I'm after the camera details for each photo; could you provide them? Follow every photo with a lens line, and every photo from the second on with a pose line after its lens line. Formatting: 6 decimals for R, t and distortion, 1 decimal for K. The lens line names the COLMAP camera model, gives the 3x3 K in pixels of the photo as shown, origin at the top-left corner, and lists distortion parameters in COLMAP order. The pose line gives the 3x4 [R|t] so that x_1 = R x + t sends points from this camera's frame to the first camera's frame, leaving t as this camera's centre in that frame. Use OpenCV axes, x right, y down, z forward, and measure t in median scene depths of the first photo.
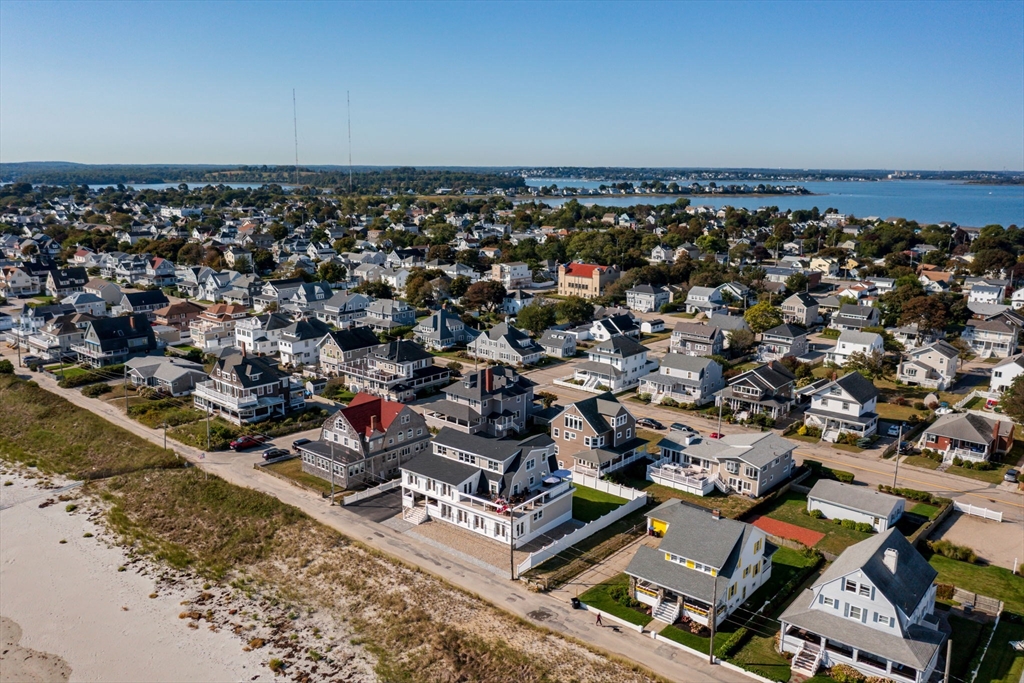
lens RADIAL K [[829.7, 0, 512.0], [0, 829.7, 341.5], [0, 0, 1]] dist [-0.030842, -0.002560]
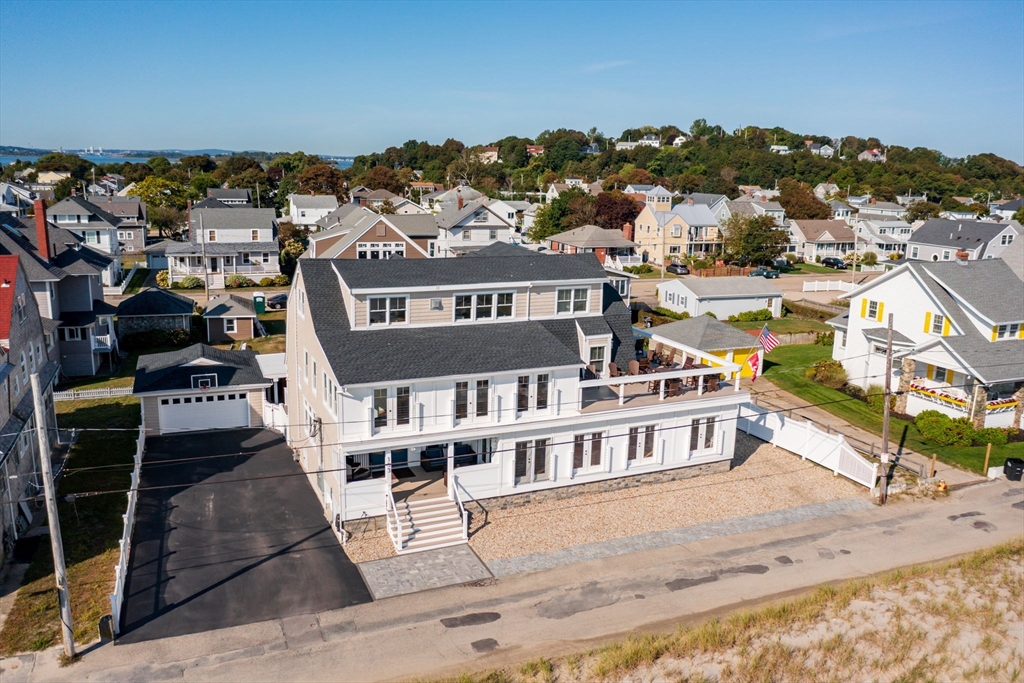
lens RADIAL K [[829.7, 0, 512.0], [0, 829.7, 341.5], [0, 0, 1]] dist [-0.030842, -0.002560]
pose [[0.452945, -0.181275, 0.872915, -0.354252], [0.170838, 0.978614, 0.114579, 0.118285], [-0.875017, 0.097229, 0.474227, 0.832880]]
